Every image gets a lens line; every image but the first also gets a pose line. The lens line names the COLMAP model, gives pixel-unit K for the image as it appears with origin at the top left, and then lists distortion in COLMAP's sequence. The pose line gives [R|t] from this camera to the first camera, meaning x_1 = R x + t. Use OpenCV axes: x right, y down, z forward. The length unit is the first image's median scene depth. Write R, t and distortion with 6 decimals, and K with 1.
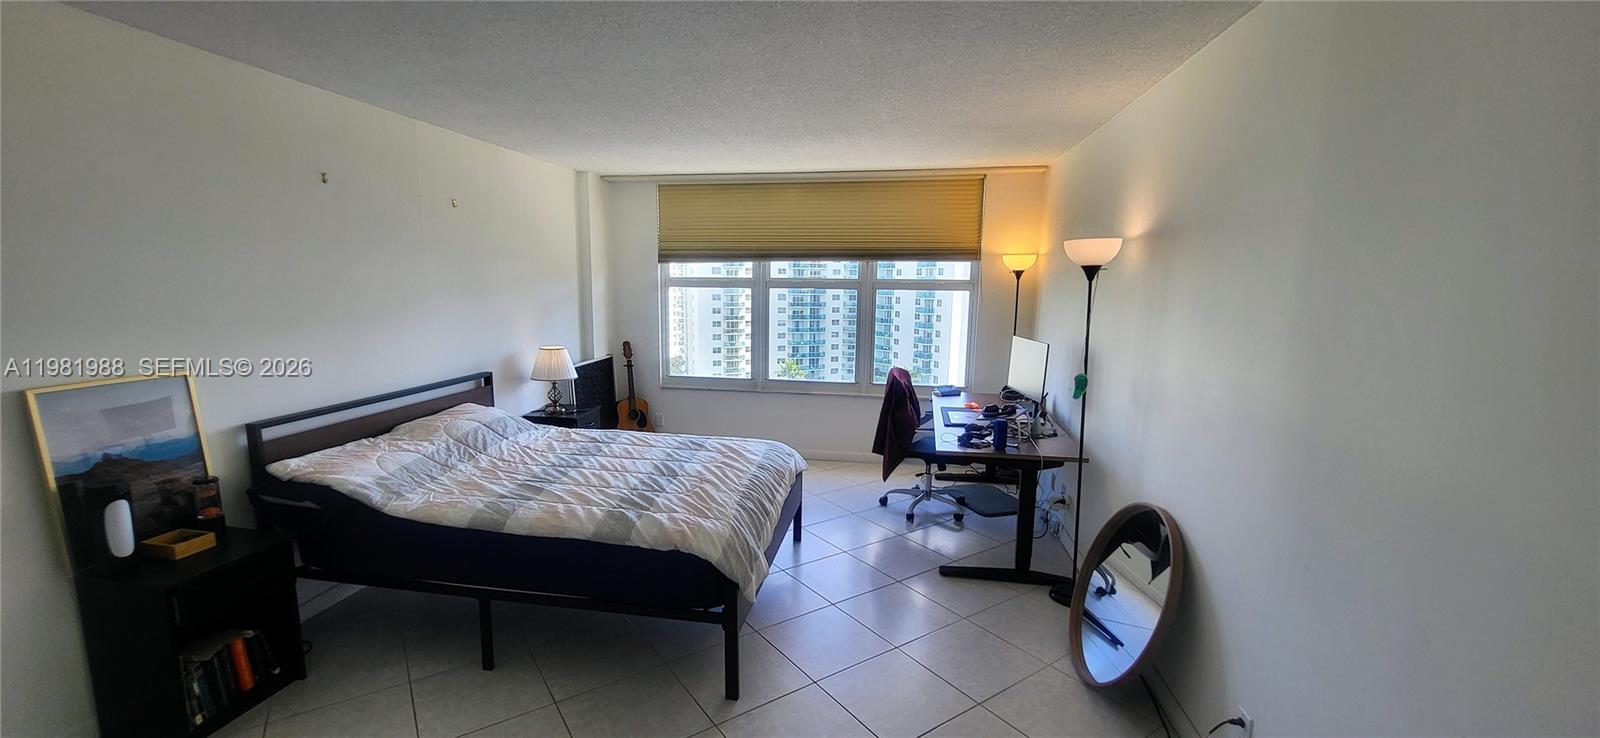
lens RADIAL K [[634.1, 0, 784.6], [0, 634.1, 387.1], [0, 0, 1]] dist [-0.001341, -0.000586]
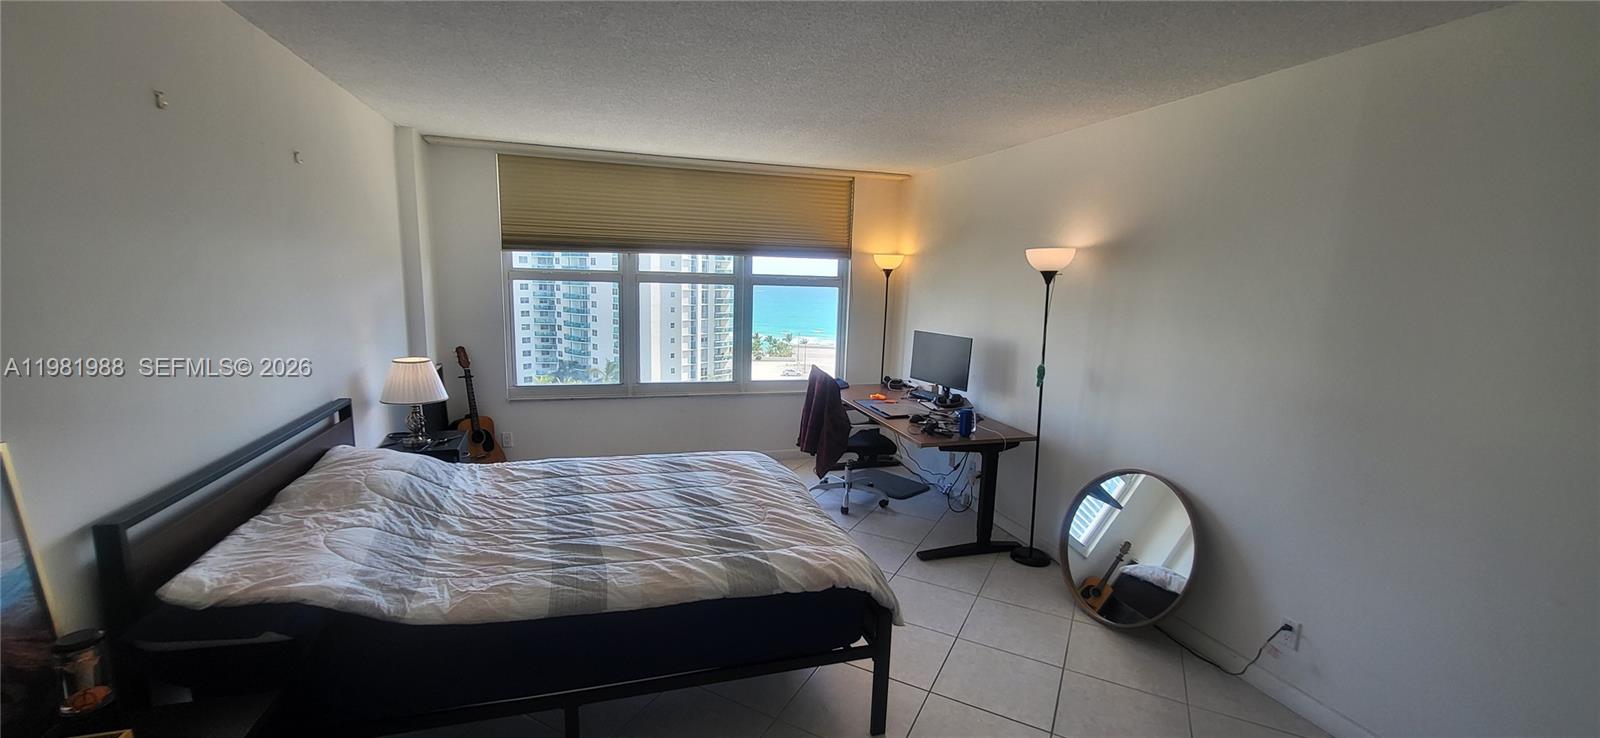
lens RADIAL K [[634.1, 0, 784.6], [0, 634.1, 387.1], [0, 0, 1]] dist [-0.001341, -0.000586]
pose [[0.888814, -0.063147, 0.453896, -0.407345], [0.056074, 0.998004, 0.029041, -0.034230], [-0.454824, -0.000360, 0.890581, 0.160758]]
